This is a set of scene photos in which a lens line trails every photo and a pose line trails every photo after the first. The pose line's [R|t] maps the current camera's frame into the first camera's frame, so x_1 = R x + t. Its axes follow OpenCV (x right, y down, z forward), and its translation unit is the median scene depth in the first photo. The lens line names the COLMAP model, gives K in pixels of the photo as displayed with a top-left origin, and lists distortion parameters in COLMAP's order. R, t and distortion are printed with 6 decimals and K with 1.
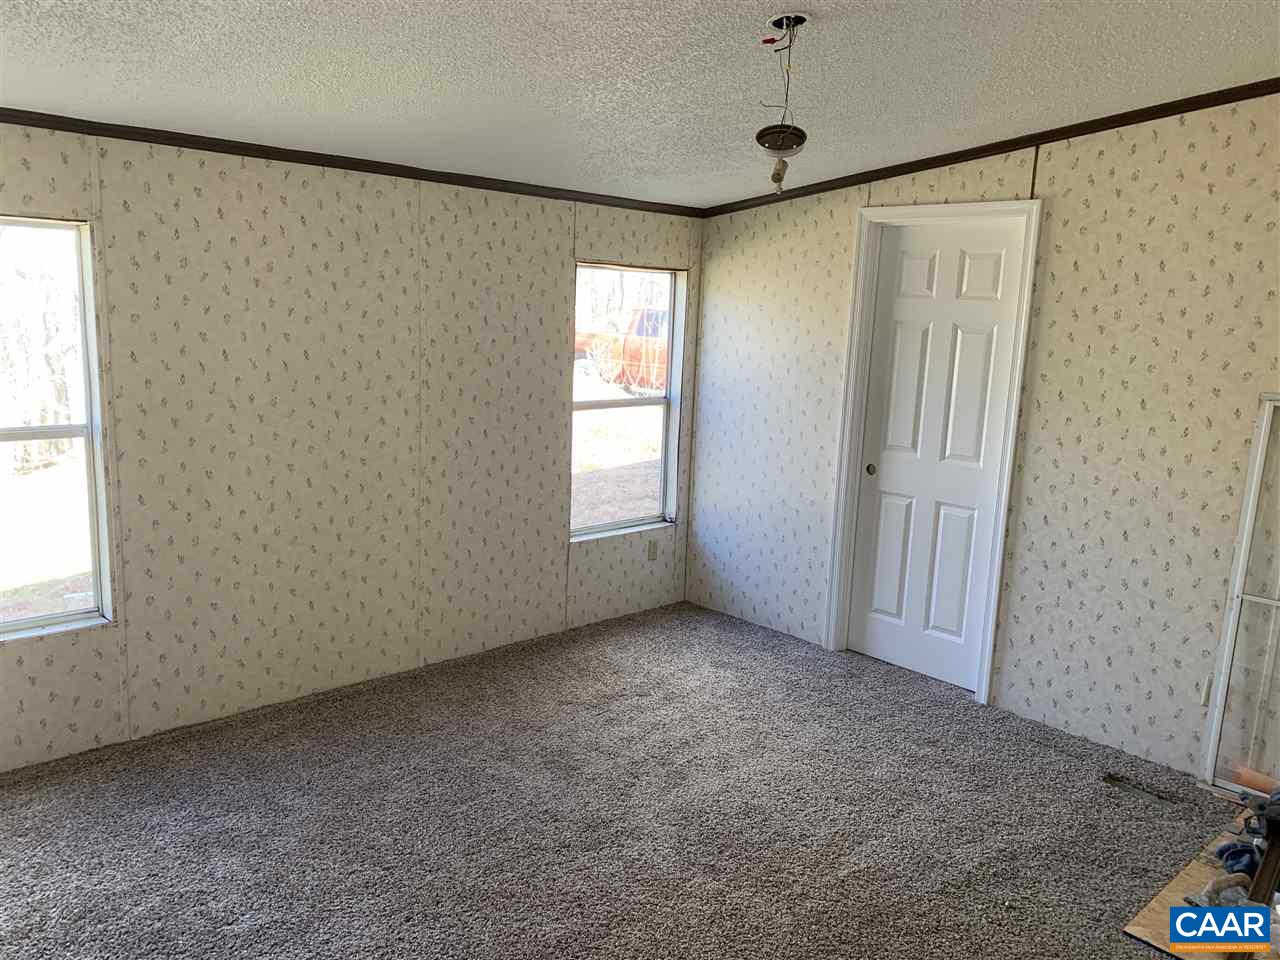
lens RADIAL K [[970.2, 0, 640.0], [0, 970.2, 480.0], [0, 0, 1]] dist [0.002497, -0.003012]
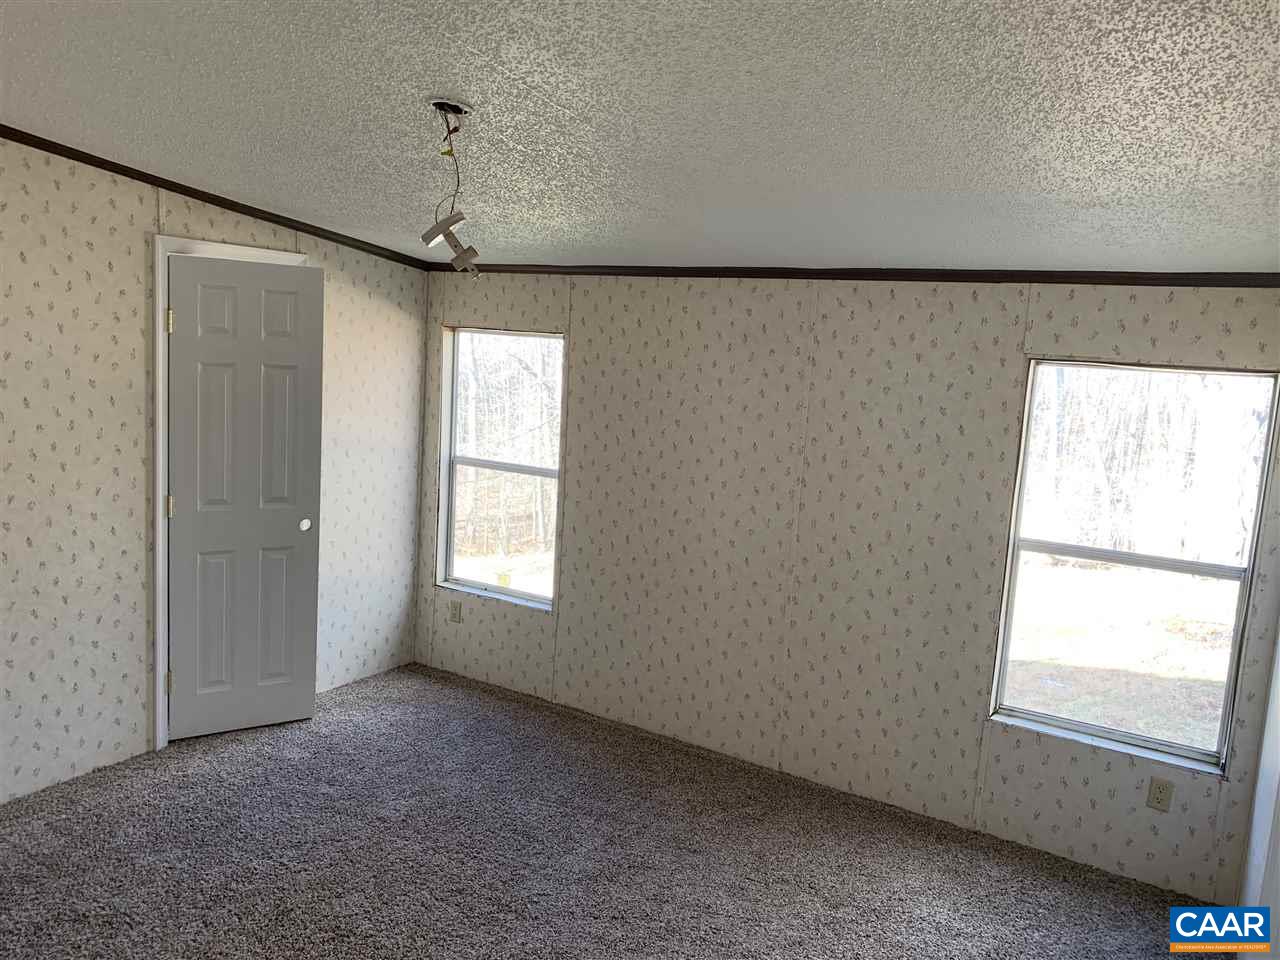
lens RADIAL K [[949.3, 0, 668.5], [0, 949.3, 486.5], [0, 0, 1]] dist [0.041964, -0.004341]
pose [[0.274228, 0.096850, -0.956775, 0.690066], [-0.229587, 0.972740, 0.032662, -0.098025], [0.933857, 0.210706, 0.288988, 0.616105]]
